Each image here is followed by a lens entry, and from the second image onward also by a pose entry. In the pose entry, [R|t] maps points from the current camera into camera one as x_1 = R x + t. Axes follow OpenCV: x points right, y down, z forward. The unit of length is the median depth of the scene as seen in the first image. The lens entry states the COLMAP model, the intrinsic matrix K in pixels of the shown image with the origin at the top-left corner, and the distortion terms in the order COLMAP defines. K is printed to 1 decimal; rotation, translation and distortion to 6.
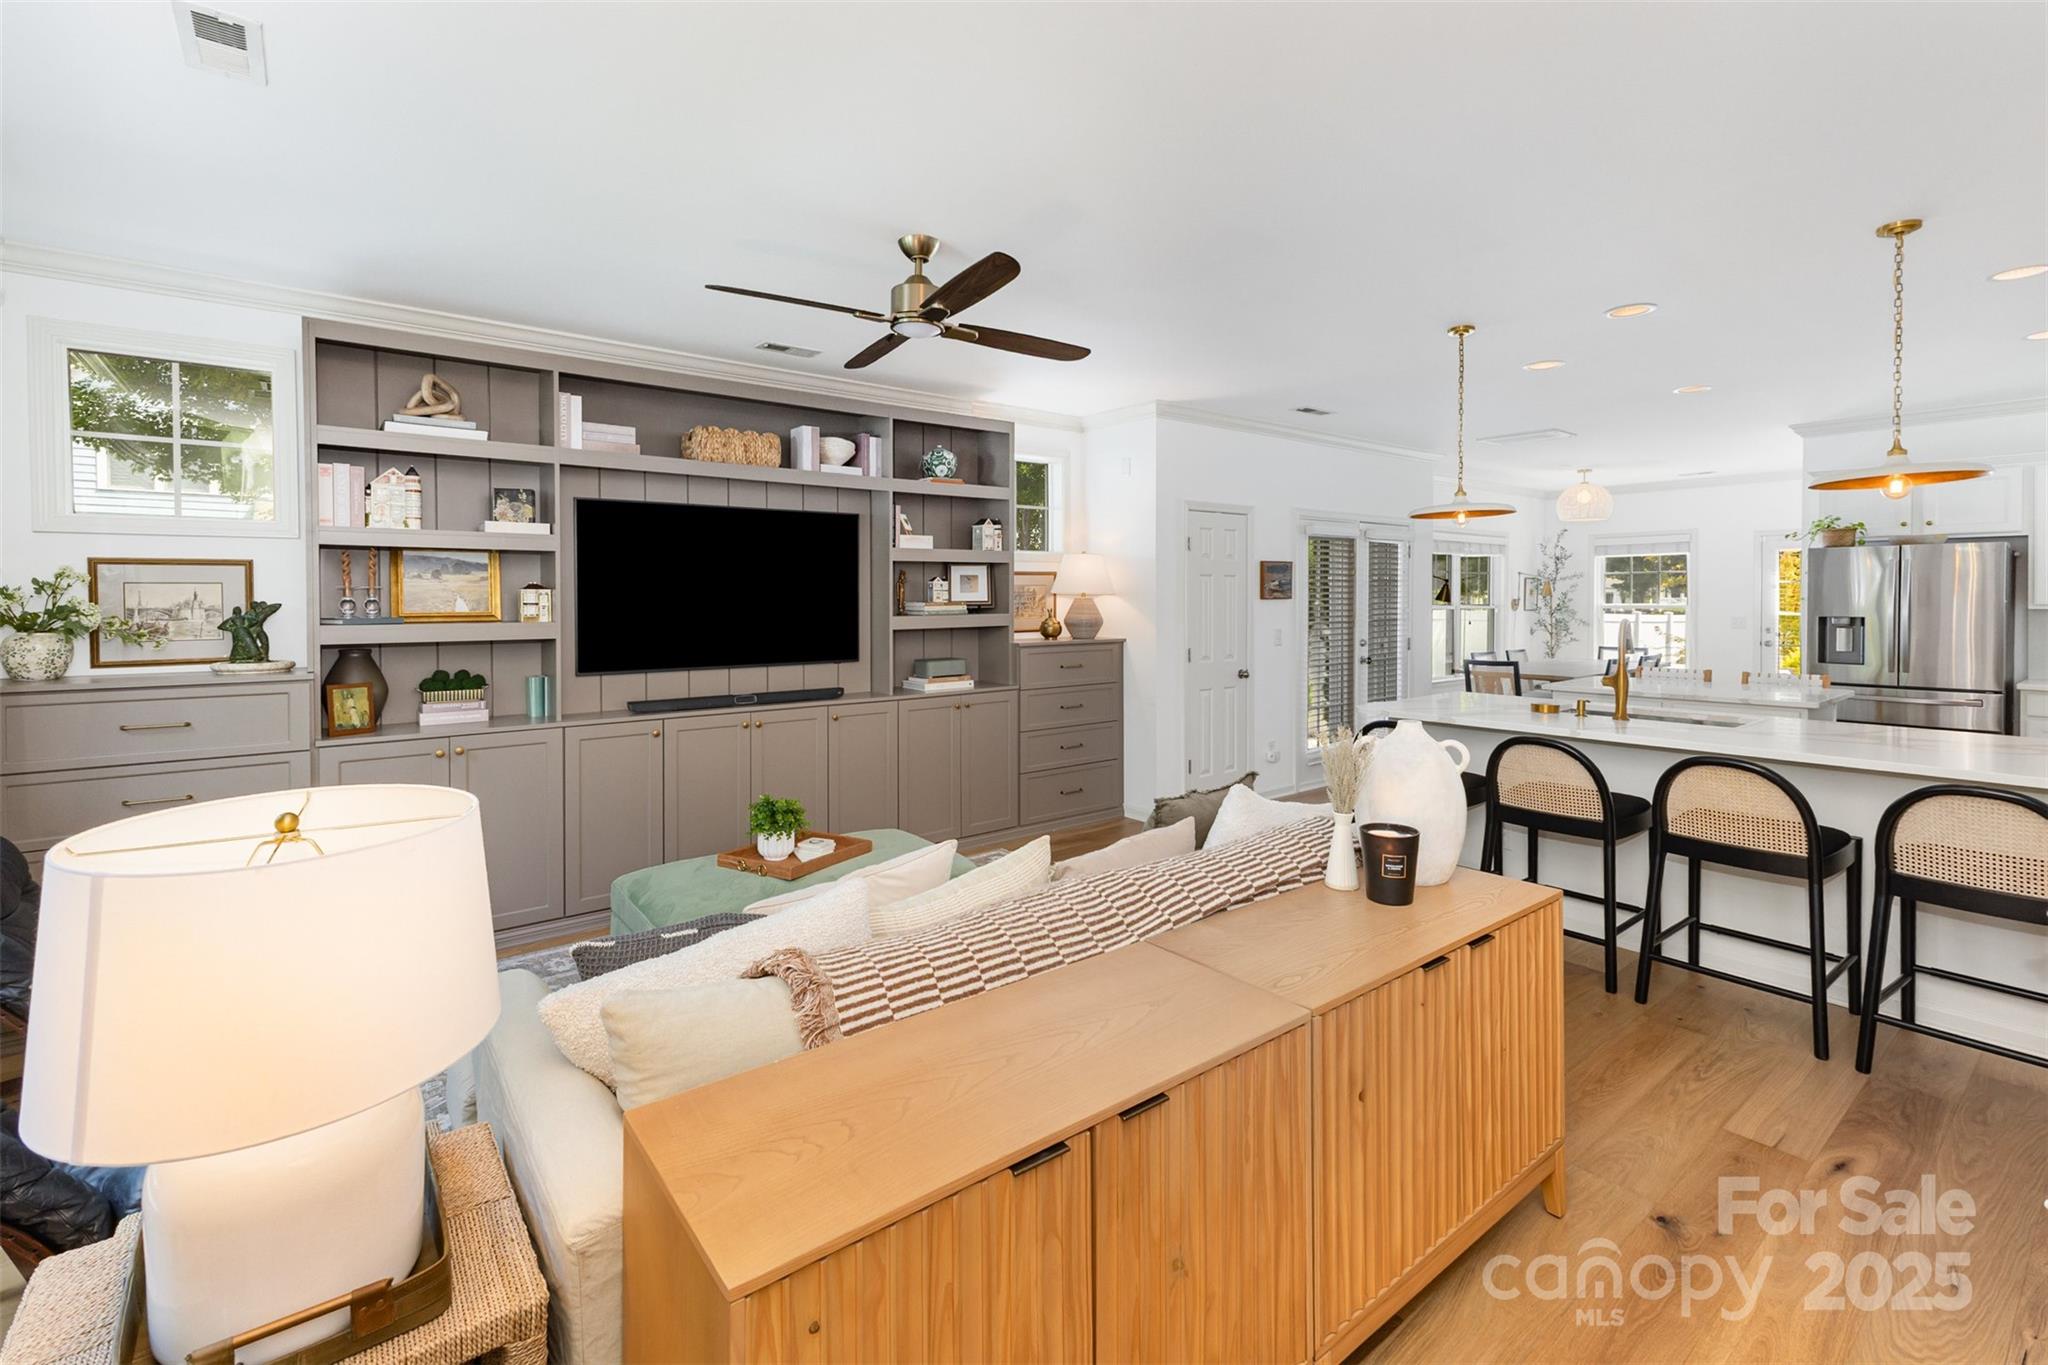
lens RADIAL K [[886.6, 0, 1015.0], [0, 886.6, 602.7], [0, 0, 1]] dist [0.010947, -0.001523]
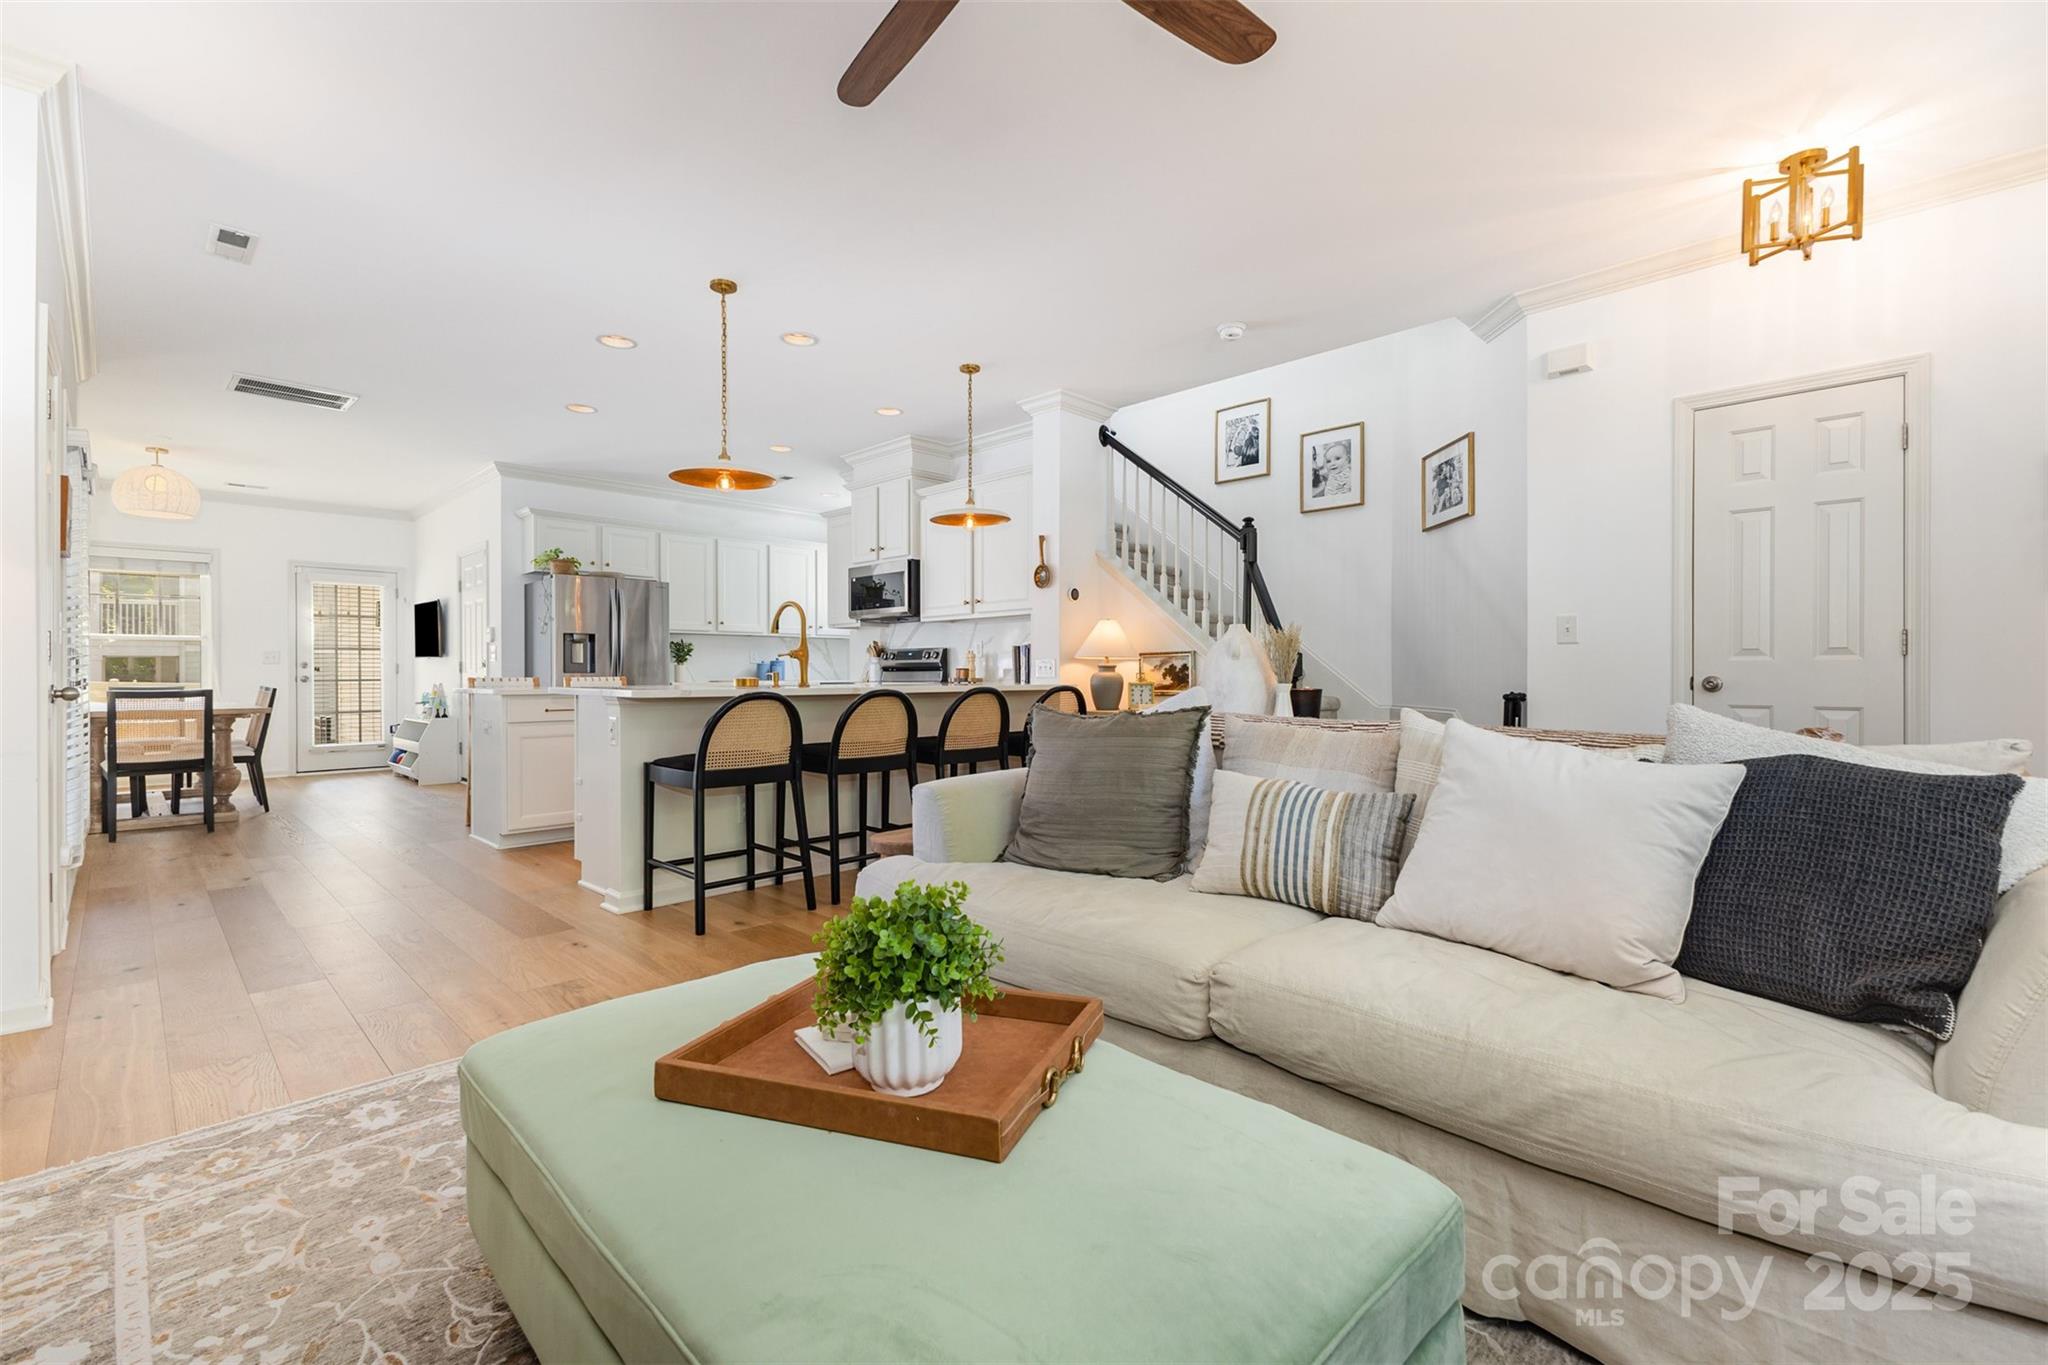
lens RADIAL K [[886.6, 0, 1027.3], [0, 886.6, 672.8], [0, 0, 1]] dist [0.010947, -0.001523]
pose [[-0.135343, 0.001443, 0.990798, -0.407621], [0.014091, 0.999901, 0.000468, 0.094533], [-0.990699, 0.014025, -0.135350, 0.663413]]
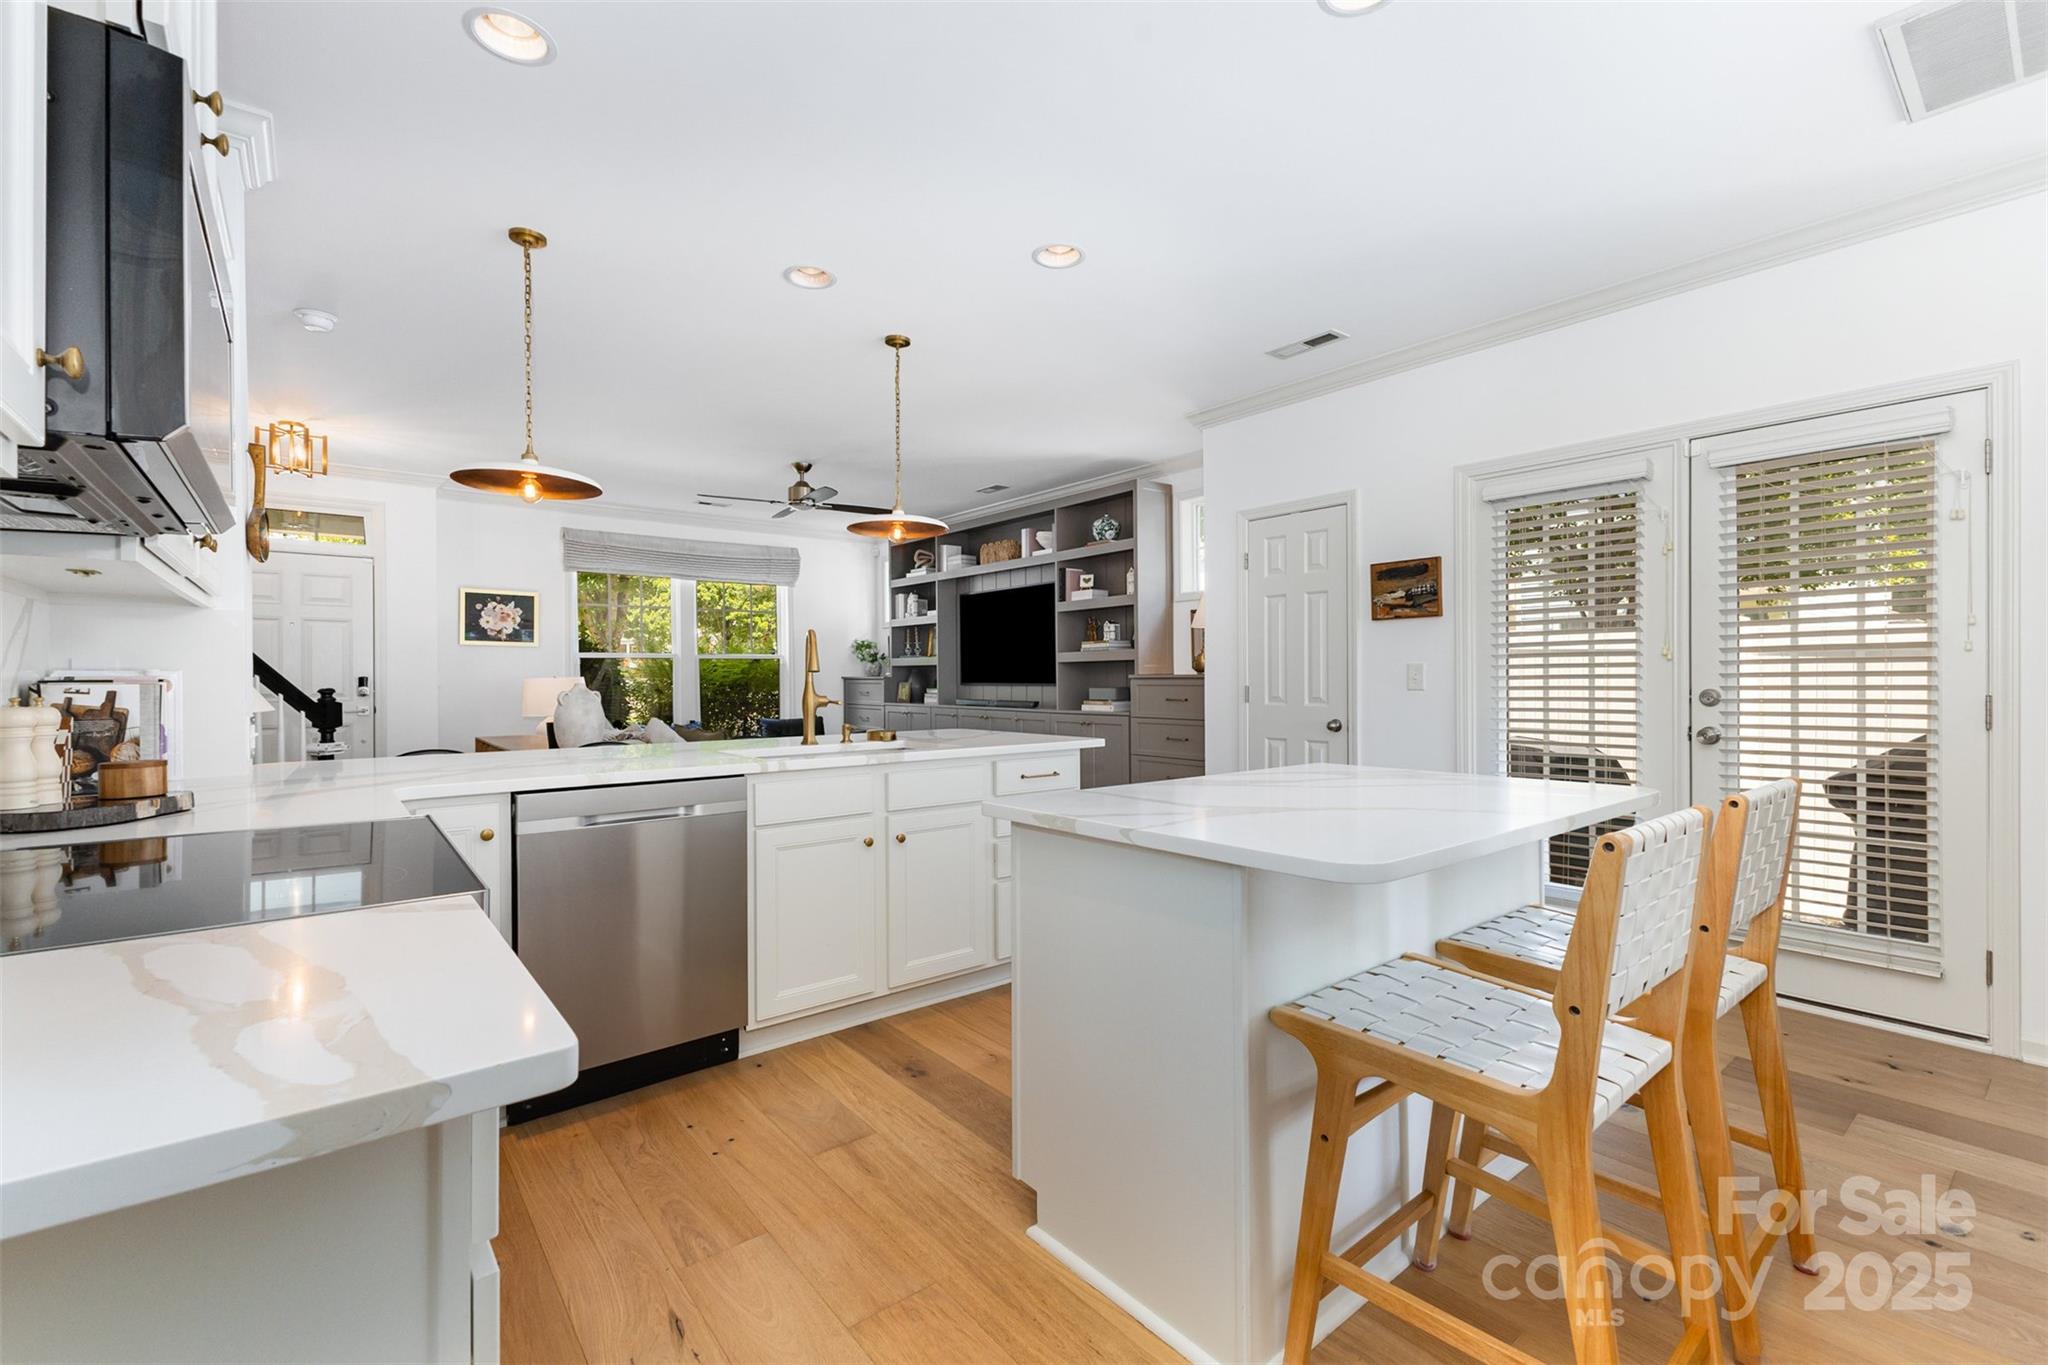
lens RADIAL K [[886.6, 0, 1031.6], [0, 886.6, 684.5], [0, 0, 1]] dist [0.010947, -0.001523]
pose [[0.029709, 0.008842, -0.999519, 1.233200], [-0.005019, 0.999950, 0.008697, 0.053079], [0.999546, 0.004758, 0.029752, 0.918902]]
